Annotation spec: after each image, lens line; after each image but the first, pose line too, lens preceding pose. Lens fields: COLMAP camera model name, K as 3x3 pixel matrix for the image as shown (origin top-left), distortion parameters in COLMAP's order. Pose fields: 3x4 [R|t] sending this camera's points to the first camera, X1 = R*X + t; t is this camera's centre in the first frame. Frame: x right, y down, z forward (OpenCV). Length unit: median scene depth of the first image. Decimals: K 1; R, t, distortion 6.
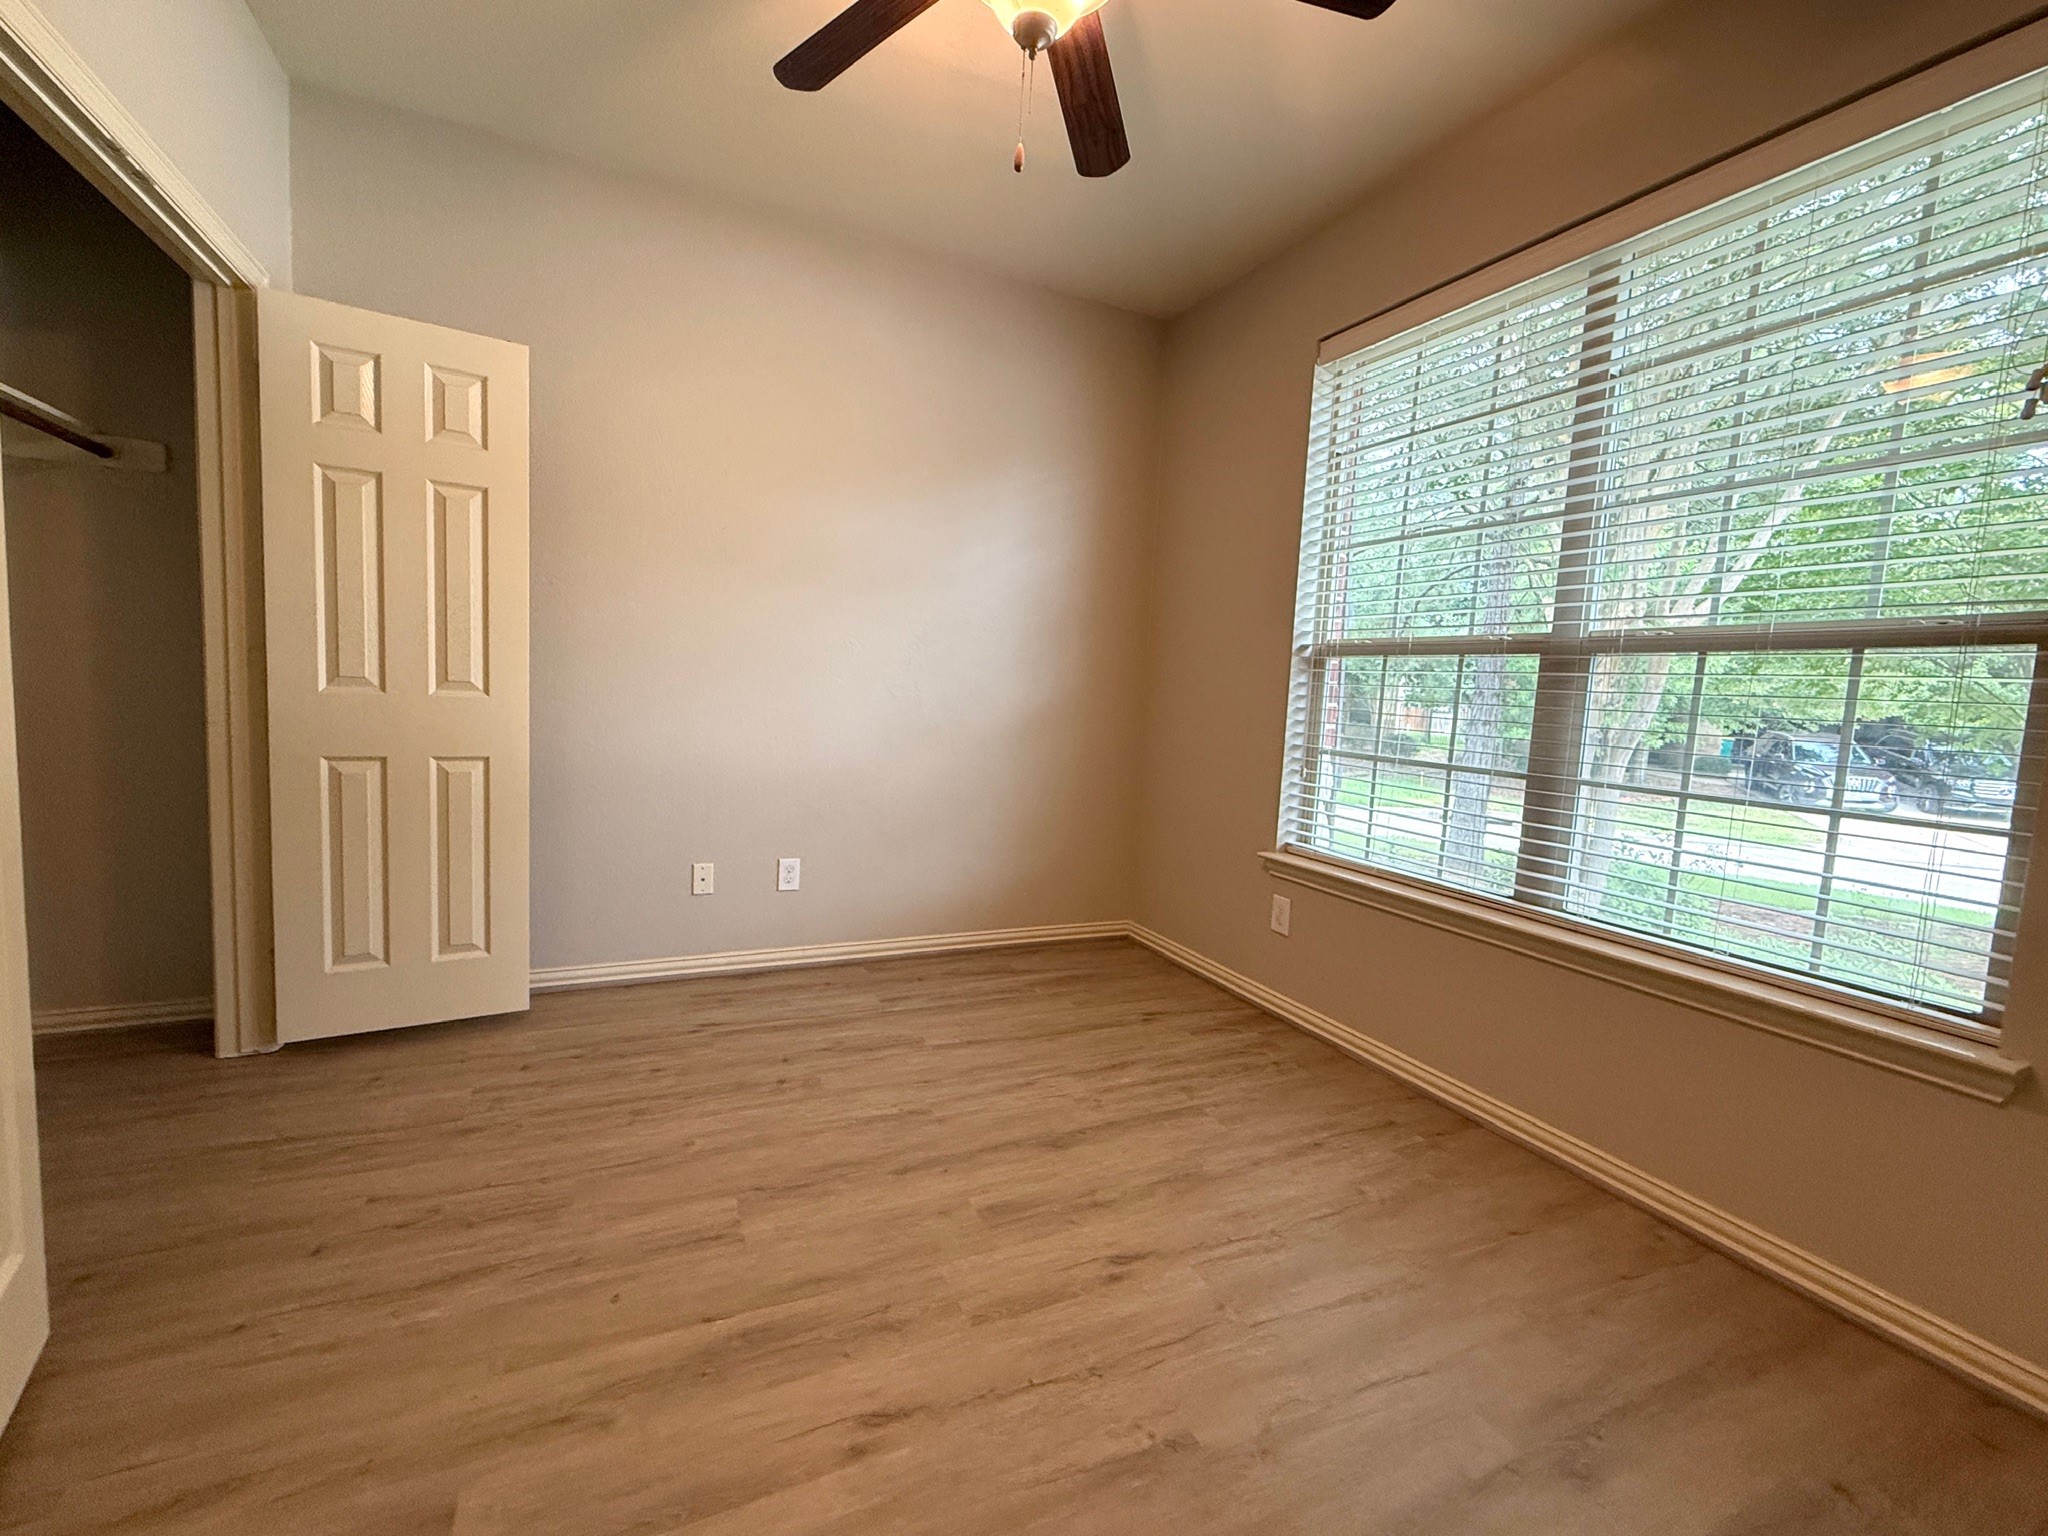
lens RADIAL K [[815.5, 0, 1071.7], [0, 815.5, 779.0], [0, 0, 1]] dist [-0.001991, 0.000814]
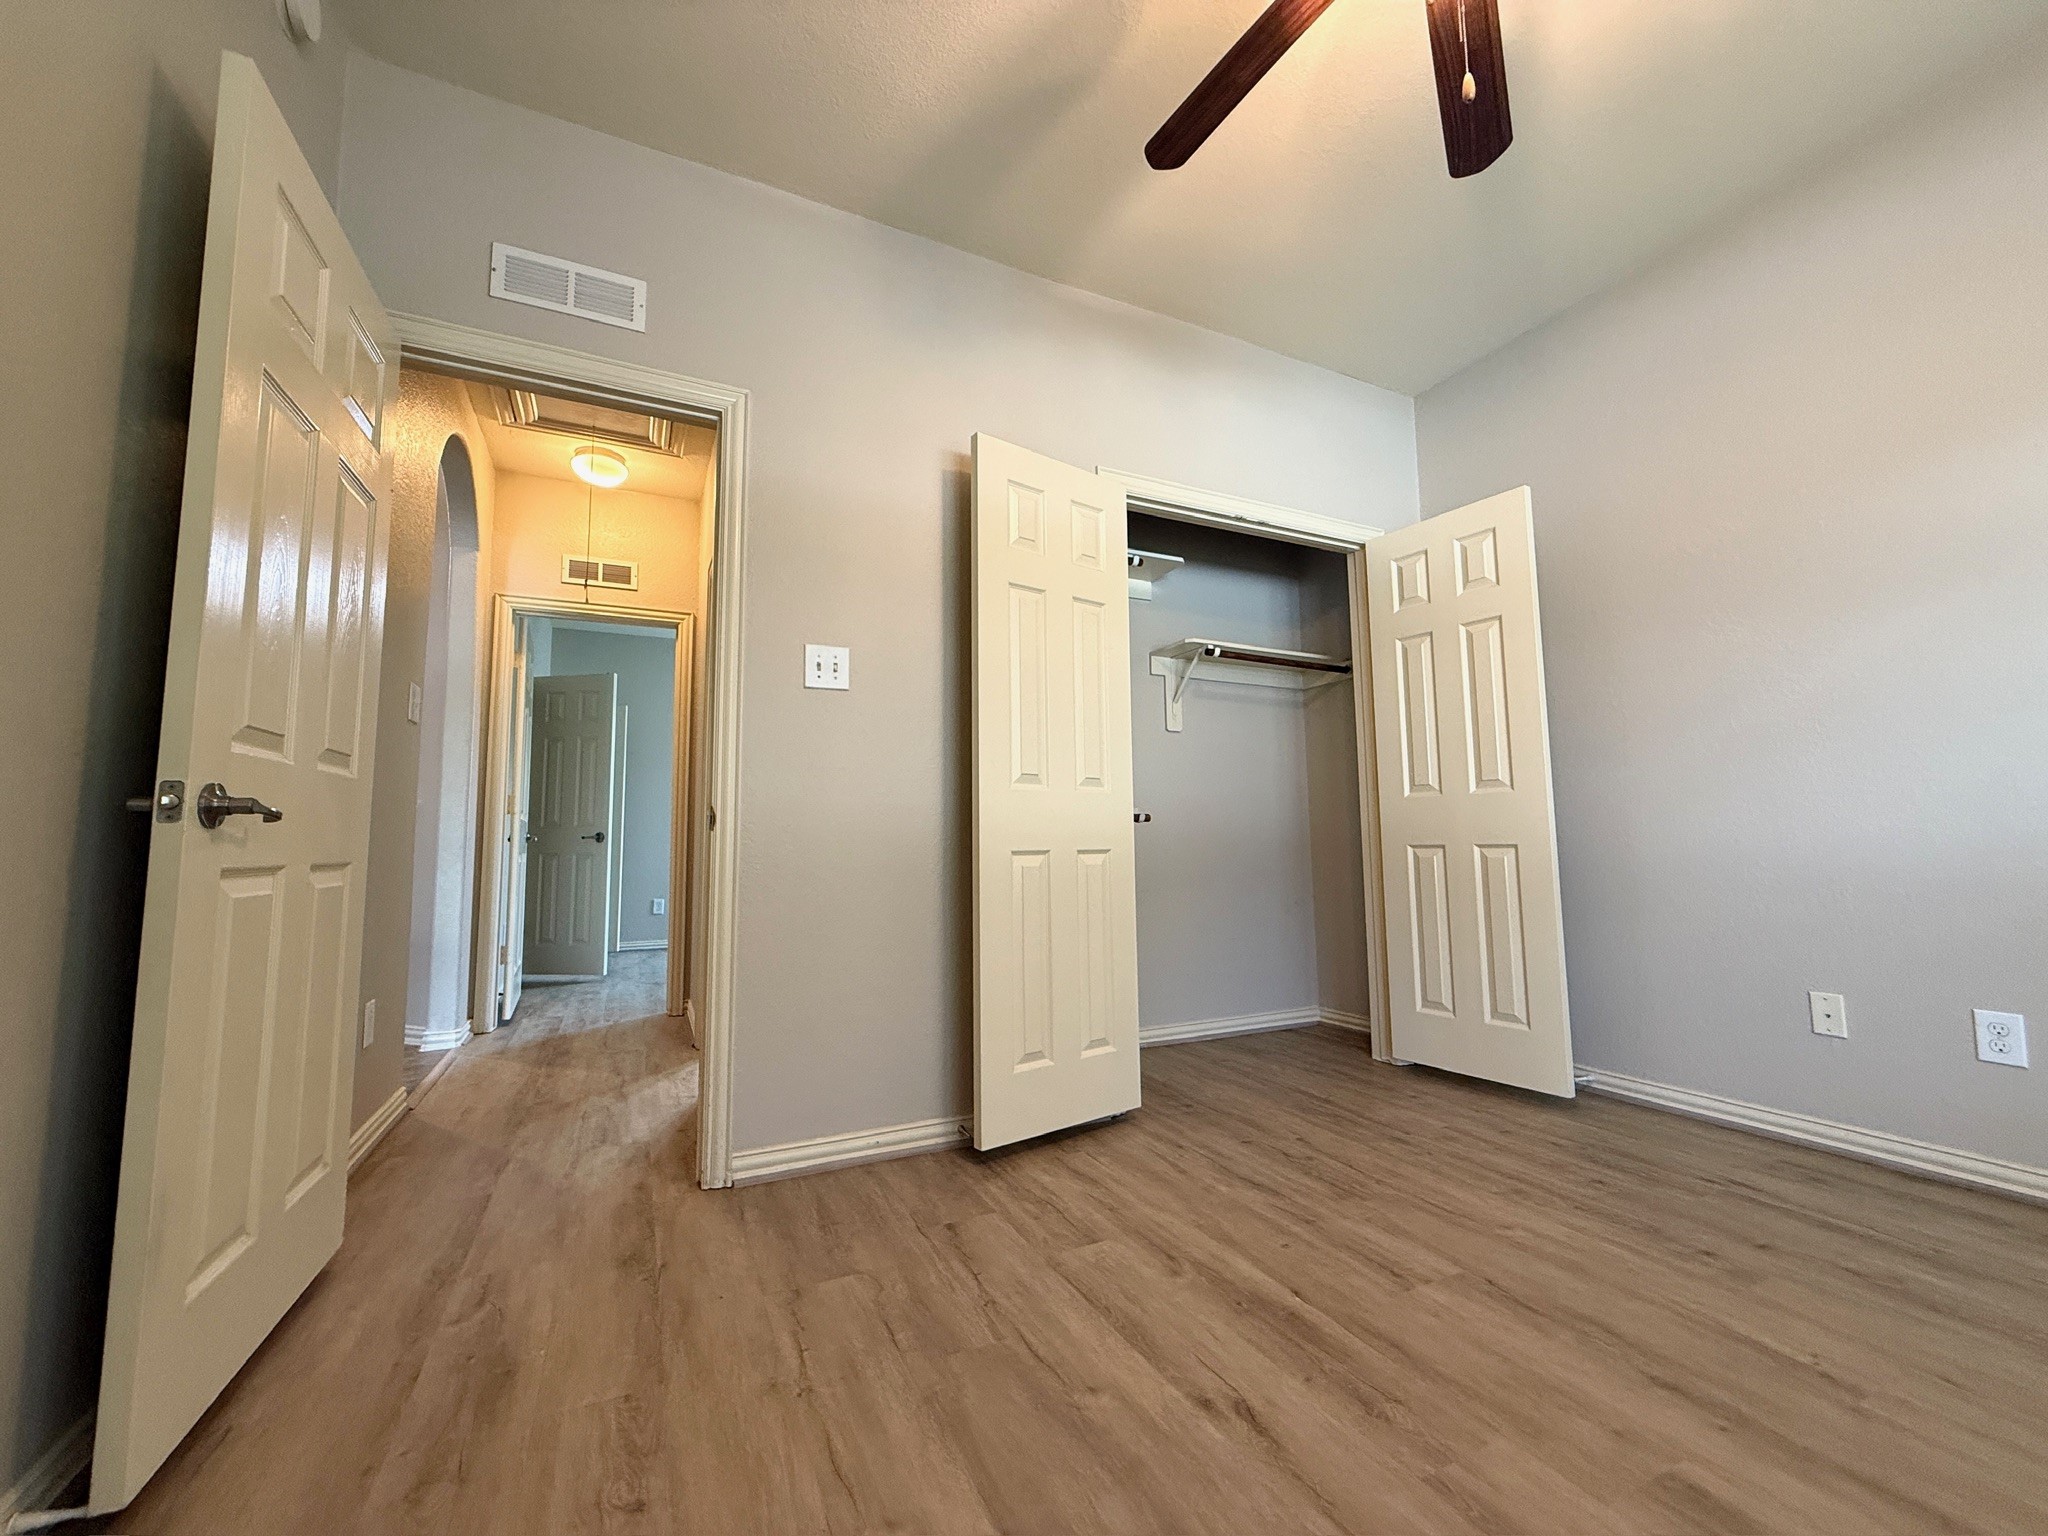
lens RADIAL K [[815.5, 0, 1019.5], [0, 815.5, 771.7], [0, 0, 1]] dist [-0.001991, 0.000814]
pose [[0.001542, -0.139830, -0.990174, 0.451911], [-0.081936, 0.986828, -0.139485, 0.096302], [0.996636, 0.081346, -0.009935, 0.359175]]
